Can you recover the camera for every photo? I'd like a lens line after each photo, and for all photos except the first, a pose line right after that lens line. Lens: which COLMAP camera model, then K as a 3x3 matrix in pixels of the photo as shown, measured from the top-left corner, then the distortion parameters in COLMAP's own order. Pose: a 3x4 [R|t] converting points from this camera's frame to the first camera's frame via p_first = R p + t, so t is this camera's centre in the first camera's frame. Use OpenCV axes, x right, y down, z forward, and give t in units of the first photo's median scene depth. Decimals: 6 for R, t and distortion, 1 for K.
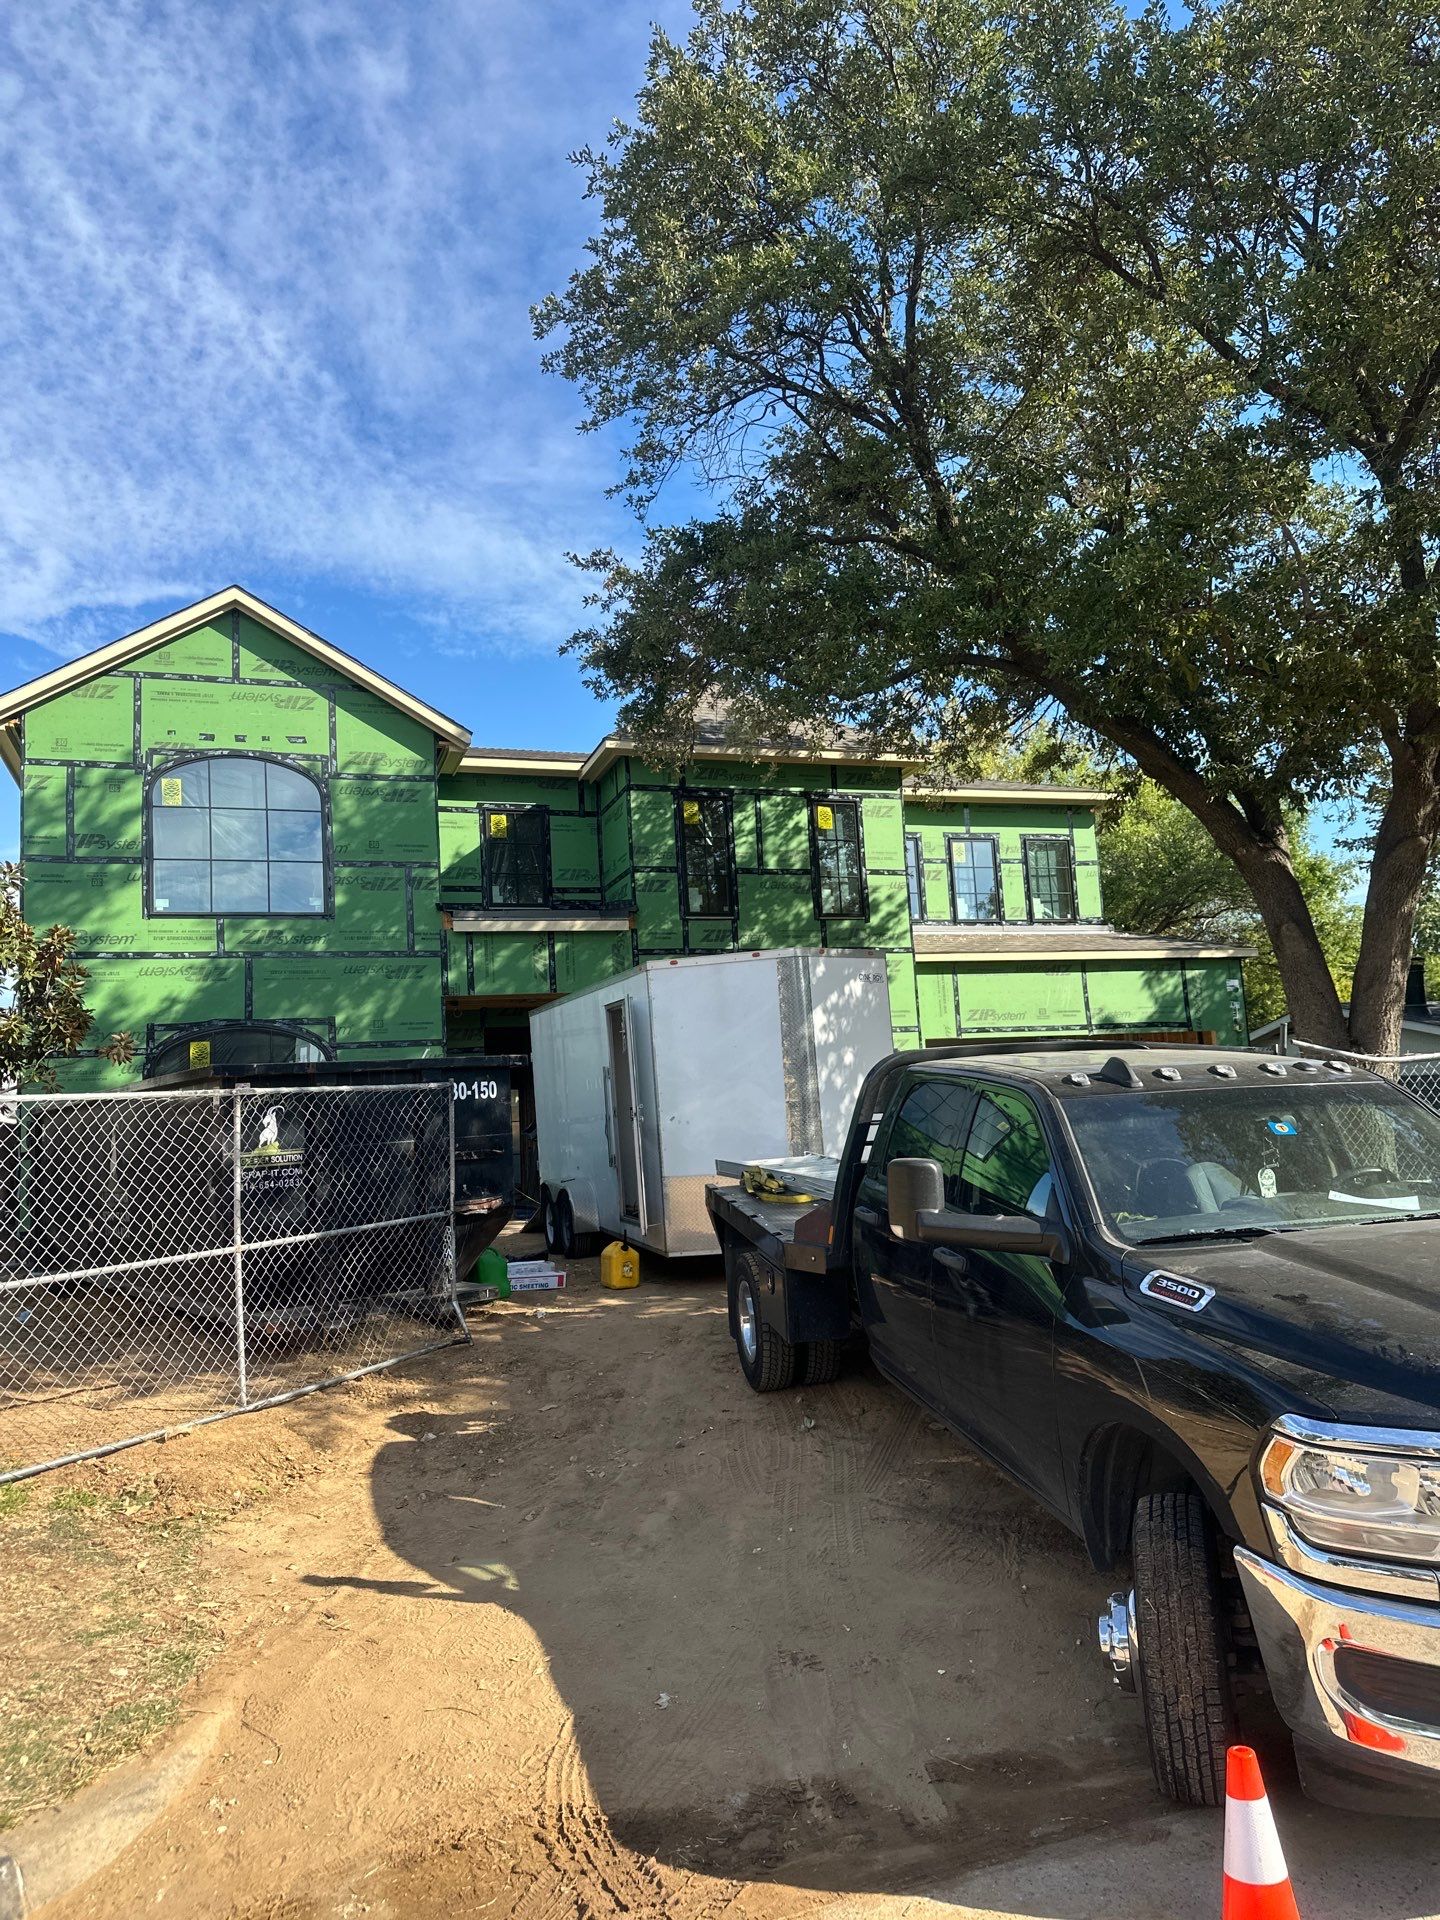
lens RADIAL K [[1341.5, 0, 705.1], [0, 1341.5, 963.0], [0, 0, 1]] dist [0.093070, -0.044507]
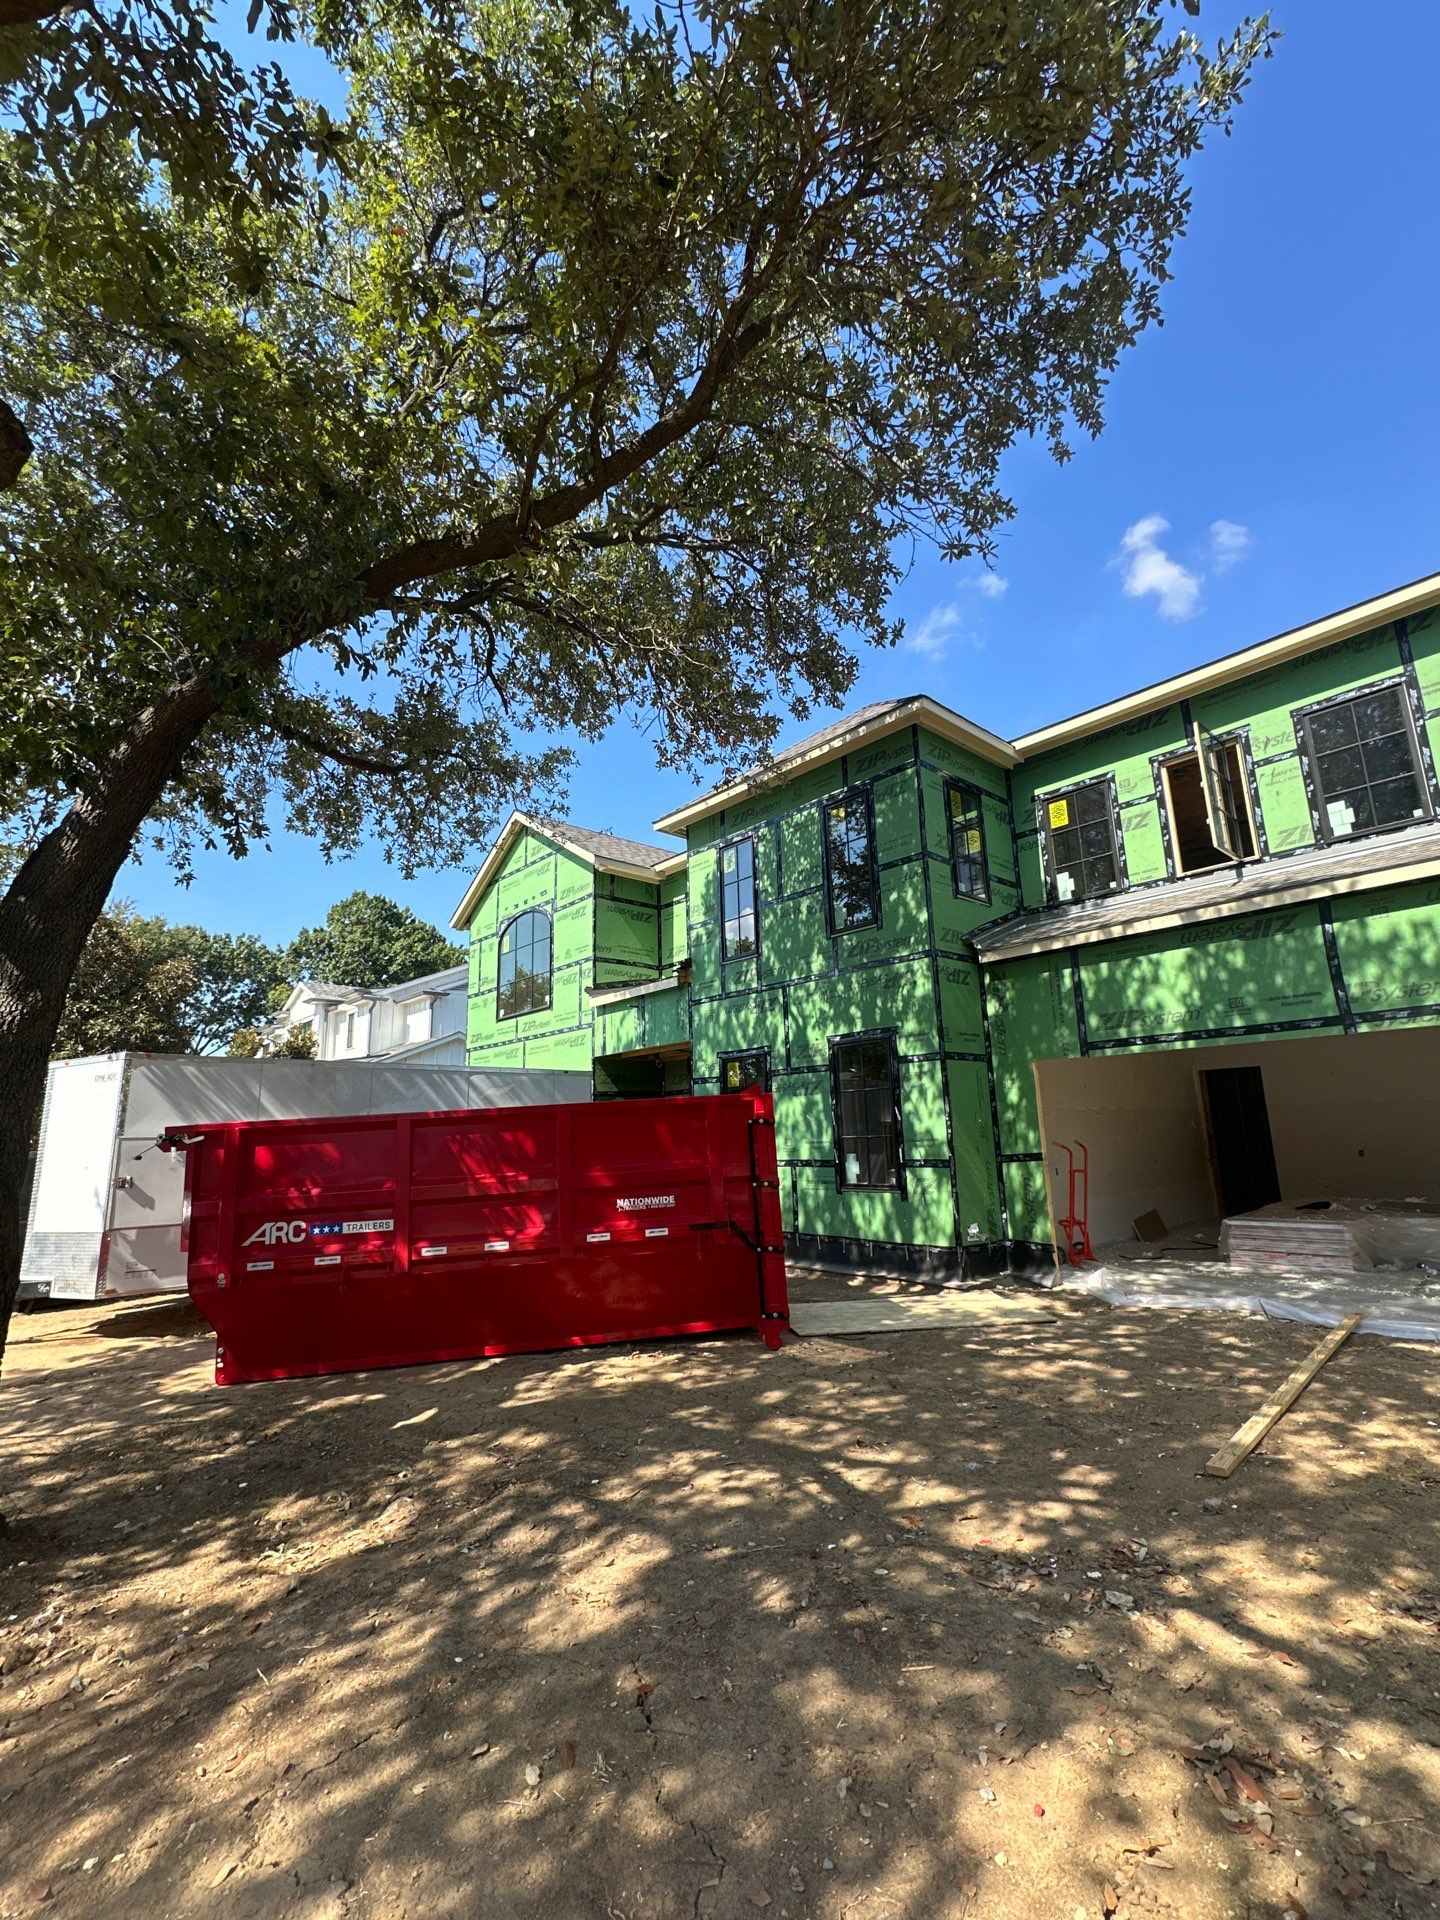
lens RADIAL K [[830.7, 0, 739.9], [0, 830.7, 953.1], [0, 0, 1]] dist [-0.032194, 0.000052]
pose [[0.399327, -0.153244, -0.903911, 0.614961], [0.130571, 0.985388, -0.109373, 0.032039], [0.907463, -0.074349, 0.413501, 0.809446]]
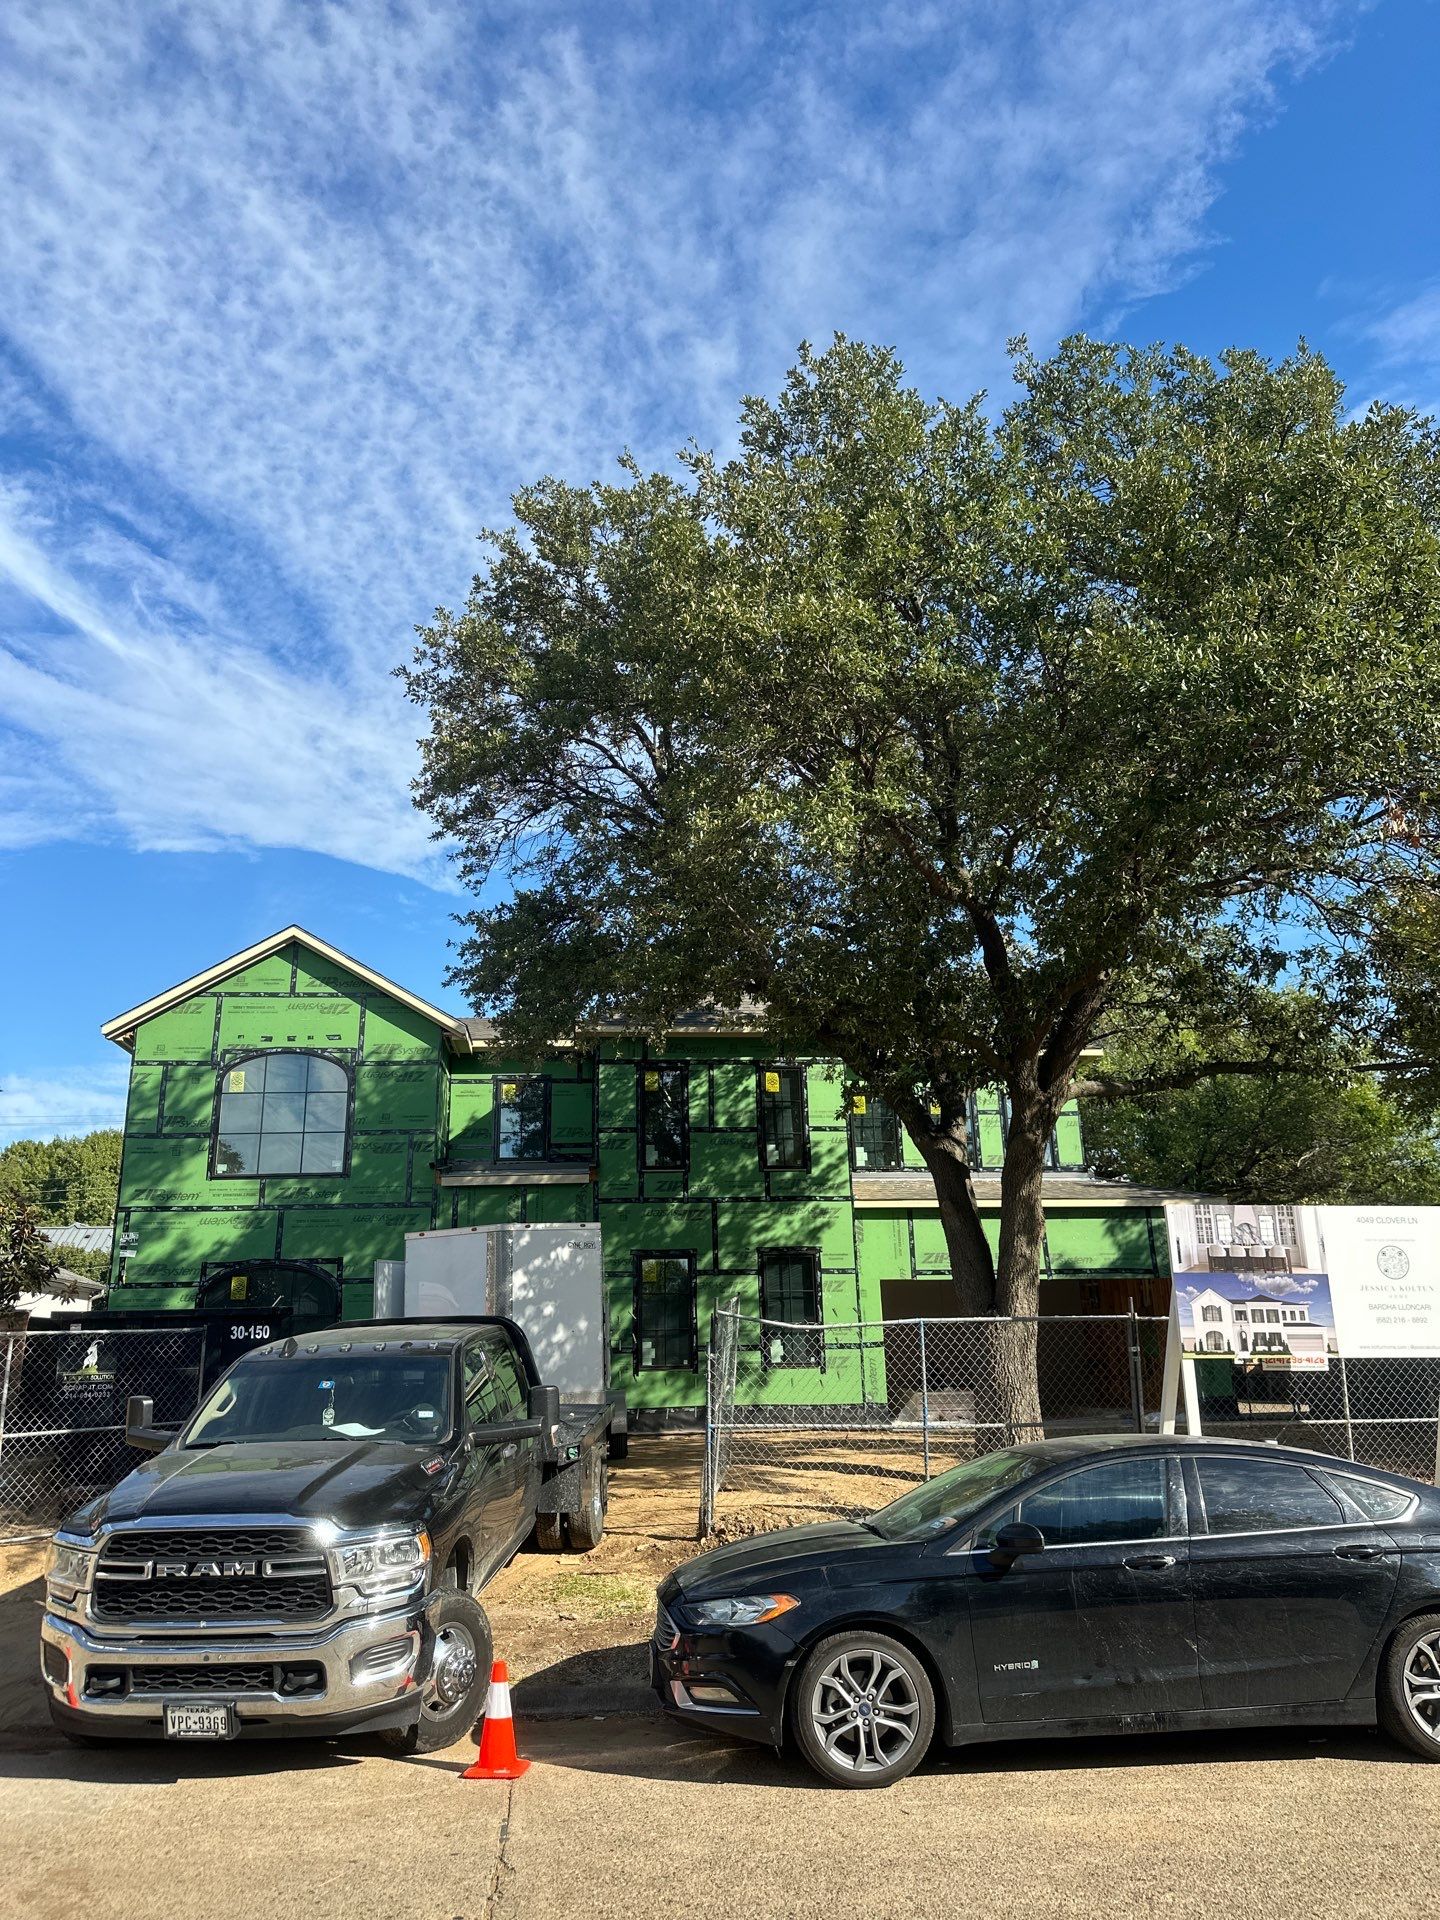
lens RADIAL K [[1341.5, 0, 695.2], [0, 1341.5, 930.1], [0, 0, 1]] dist [0.093070, -0.044507]
pose [[0.970465, -0.041467, -0.237650, 0.350502], [-0.000578, 0.984714, -0.174181, -0.039439], [0.241240, 0.169174, 0.955606, -0.177371]]
